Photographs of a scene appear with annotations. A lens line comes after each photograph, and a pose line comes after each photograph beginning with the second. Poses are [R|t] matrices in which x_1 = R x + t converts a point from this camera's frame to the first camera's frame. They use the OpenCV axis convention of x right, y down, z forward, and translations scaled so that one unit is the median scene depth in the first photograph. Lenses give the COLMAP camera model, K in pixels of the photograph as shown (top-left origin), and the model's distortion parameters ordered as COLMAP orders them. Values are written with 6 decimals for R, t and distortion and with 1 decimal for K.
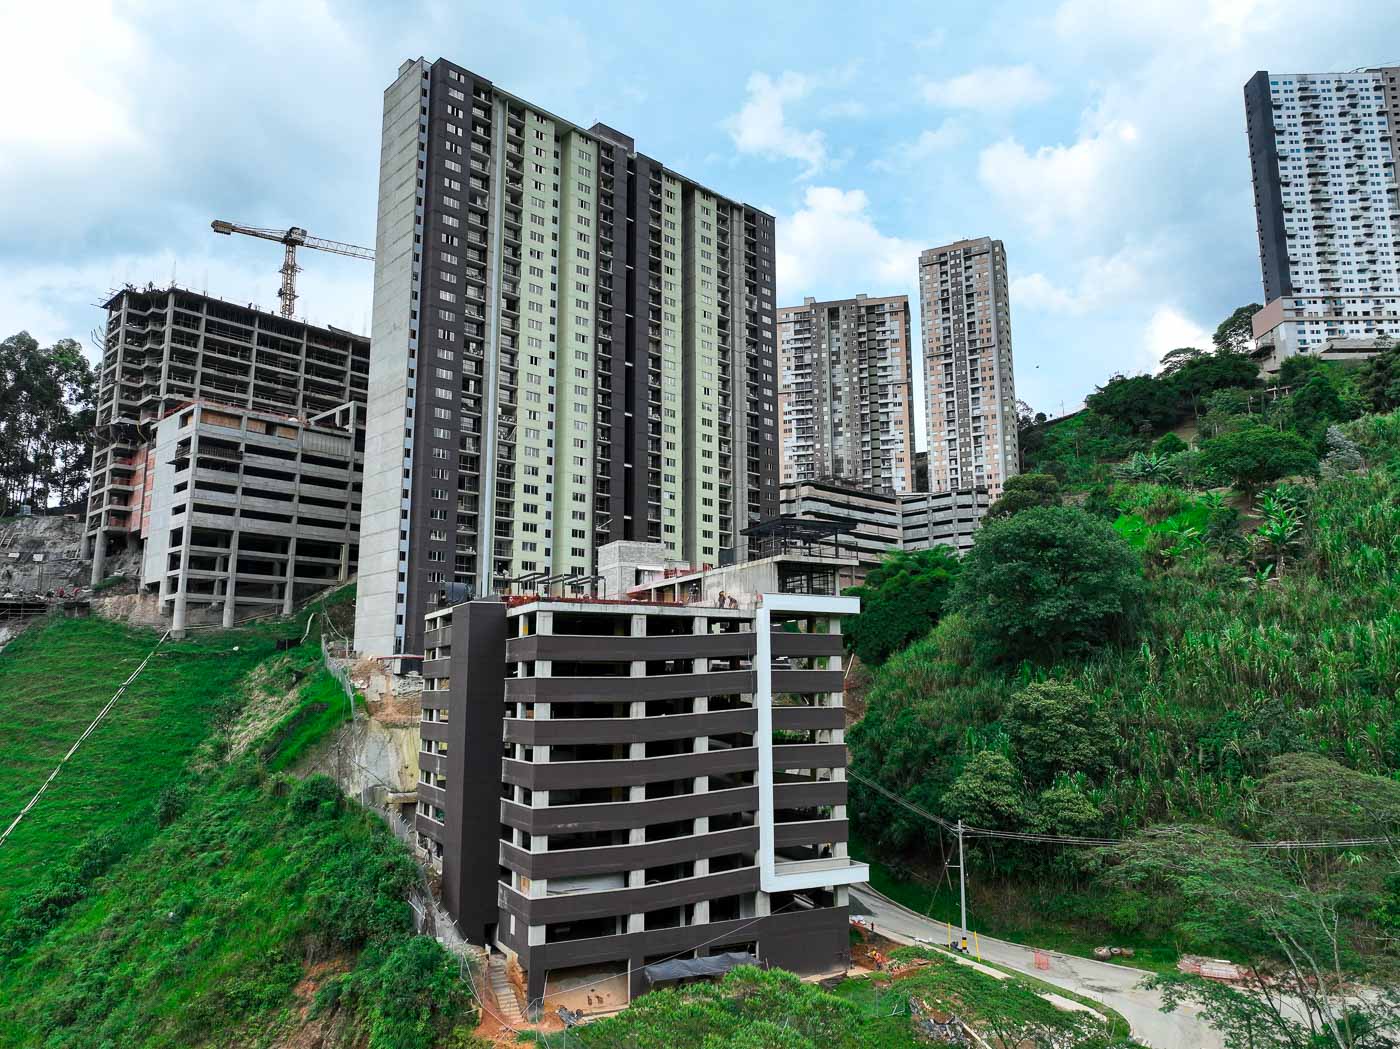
lens RADIAL K [[986.0, 0, 695.3], [0, 986.0, 521.7], [0, 0, 1]] dist [0.001642, 0.024596]
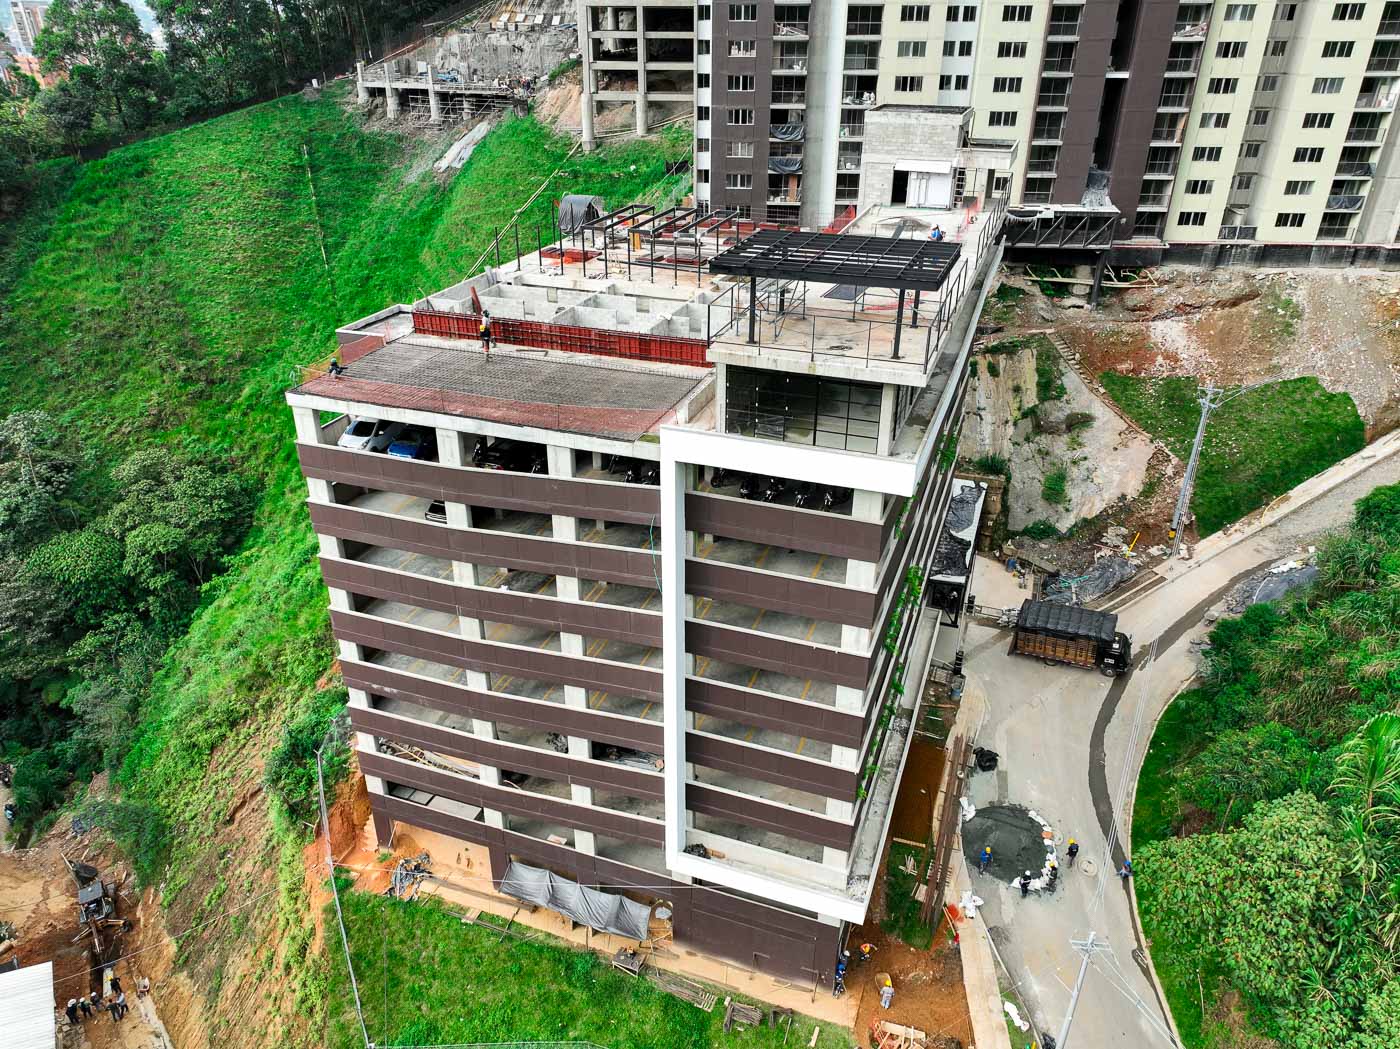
lens RADIAL K [[982.8, 0, 694.6], [0, 982.8, 521.4], [0, 0, 1]] dist [0.003513, 0.004245]
pose [[0.671273, 0.346679, -0.655138, 0.206469], [0.120205, 0.821259, 0.557750, -0.077188], [0.731398, -0.453153, 0.509616, 0.389332]]
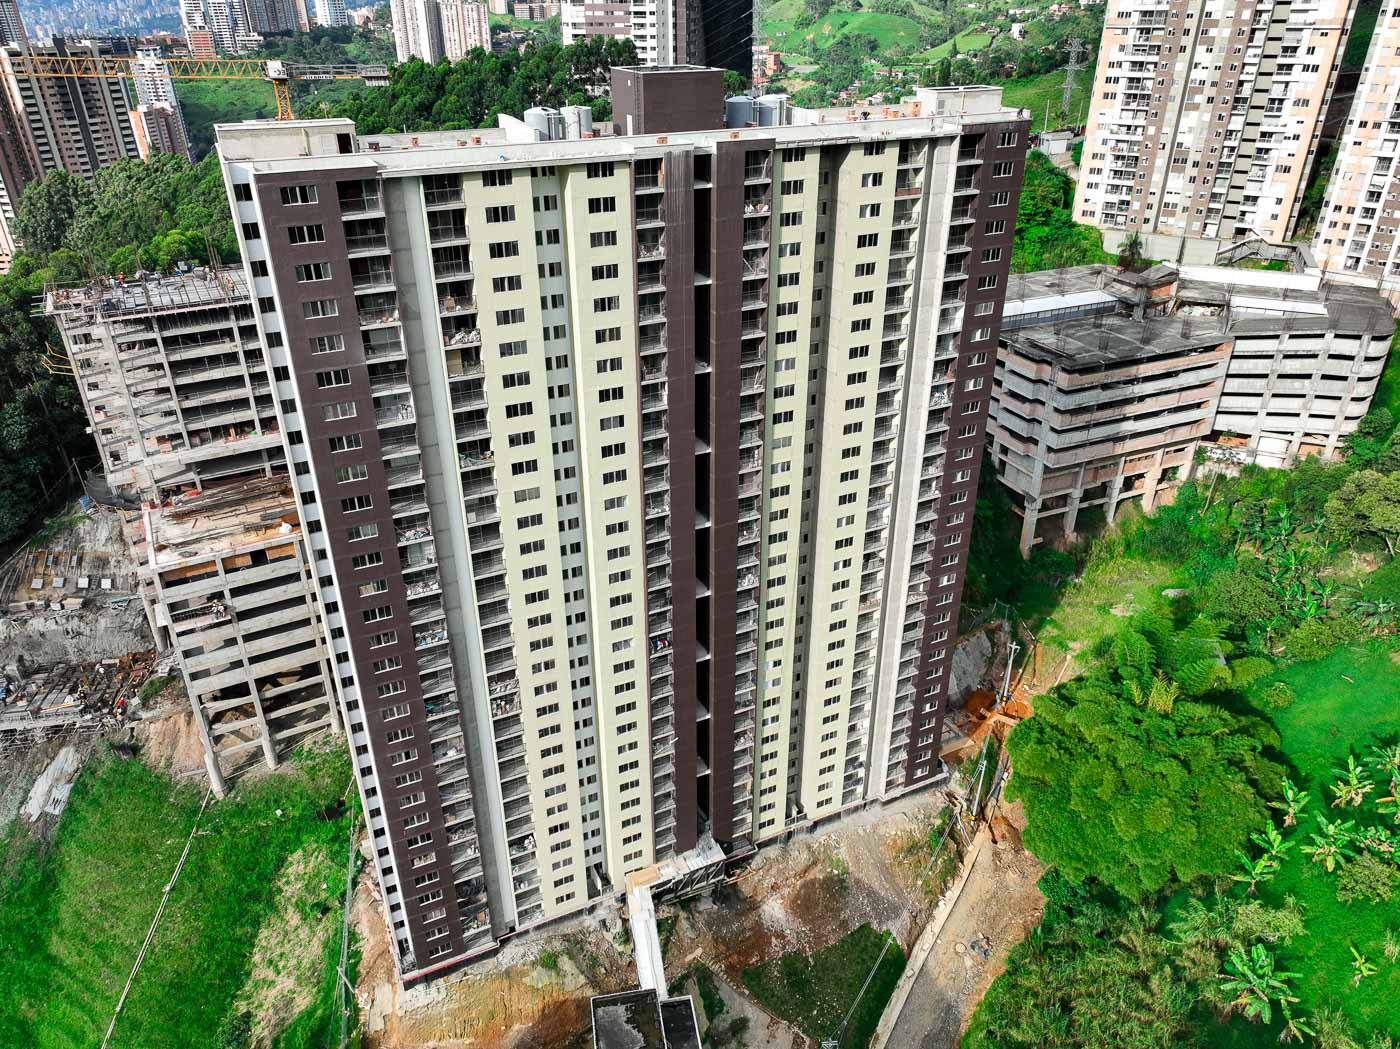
lens RADIAL K [[983.6, 0, 700.0], [0, 983.6, 524.5], [0, 0, 1]] dist [0.006324, 0.008379]
pose [[0.952876, 0.143923, -0.267047, 0.095663], [0.052420, 0.788935, 0.612236, -0.525299], [0.298798, -0.597384, 0.744213, 0.504417]]
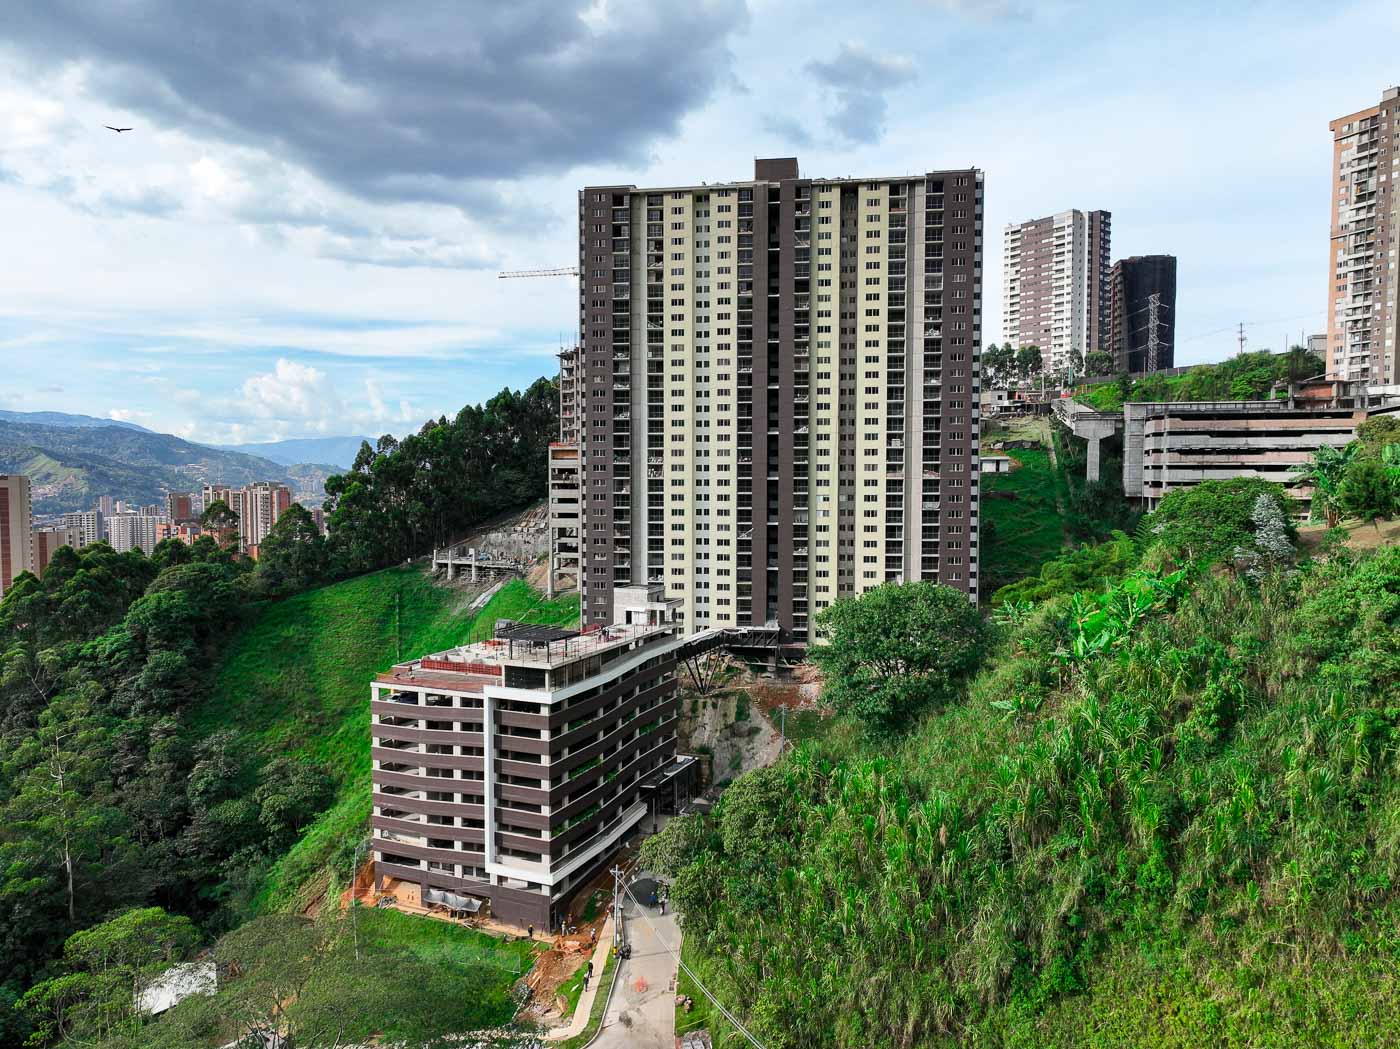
lens RADIAL K [[986.0, 0, 695.3], [0, 986.0, 521.7], [0, 0, 1]] dist [0.001642, 0.024596]
pose [[0.617677, 0.042075, -0.785305, 0.743919], [0.131588, 0.978961, 0.155950, -0.189042], [0.775345, -0.199663, 0.599145, 0.205485]]
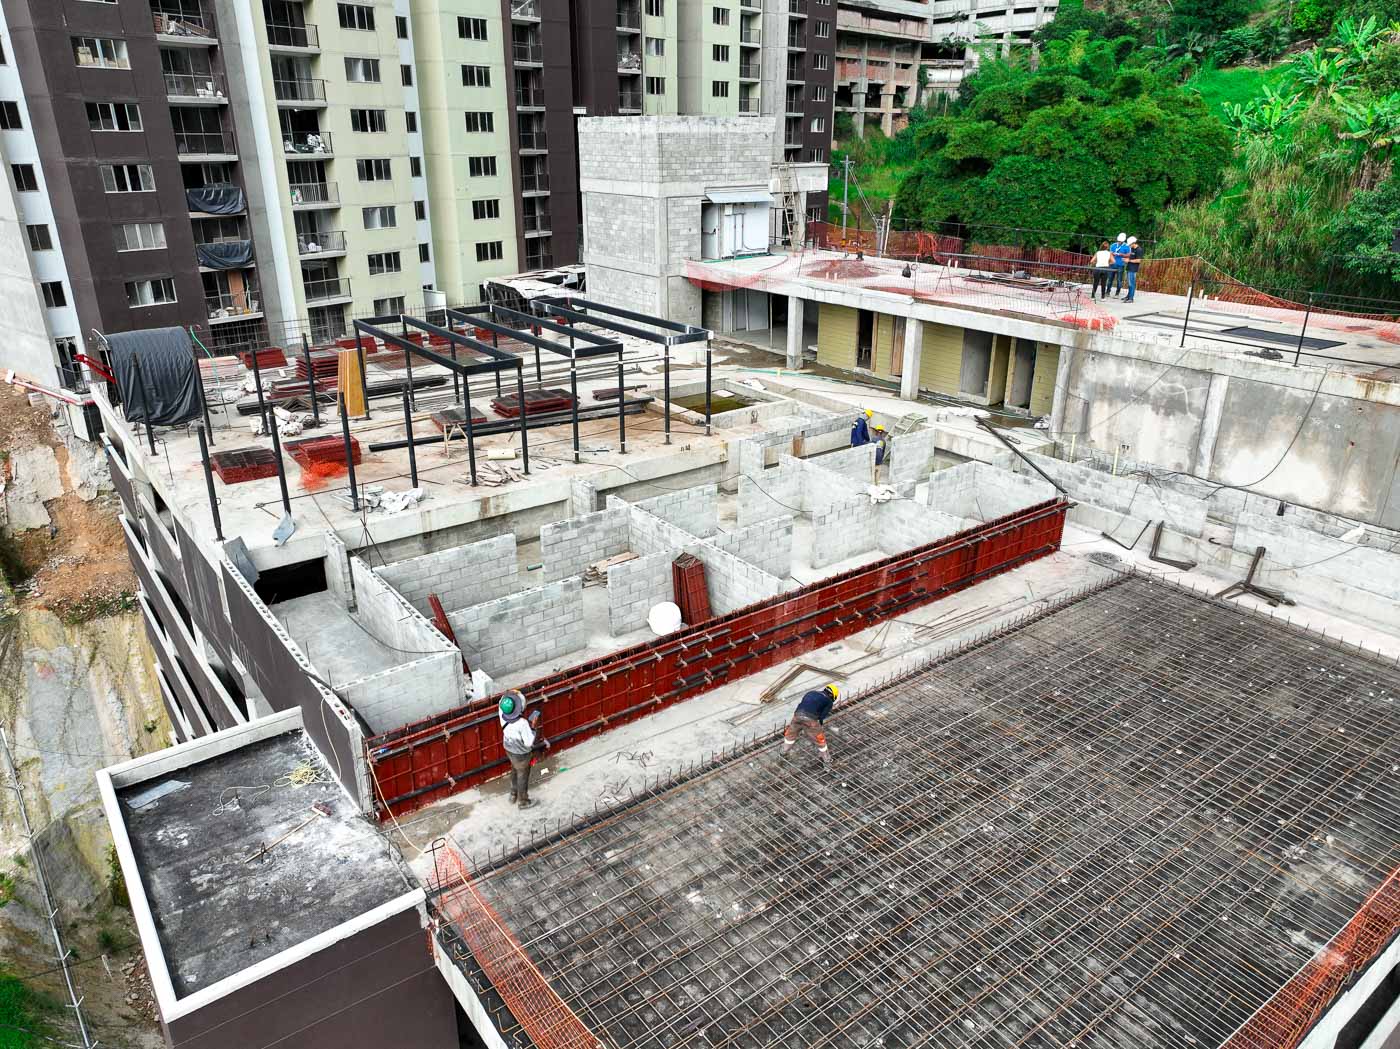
lens RADIAL K [[986.0, 0, 695.3], [0, 986.0, 521.7], [0, 0, 1]] dist [0.001642, 0.024596]
pose [[0.987591, -0.054640, 0.147237, -0.086688], [-0.029824, 0.855214, 0.517417, -0.026660], [-0.154191, -0.515387, 0.842972, 0.452158]]
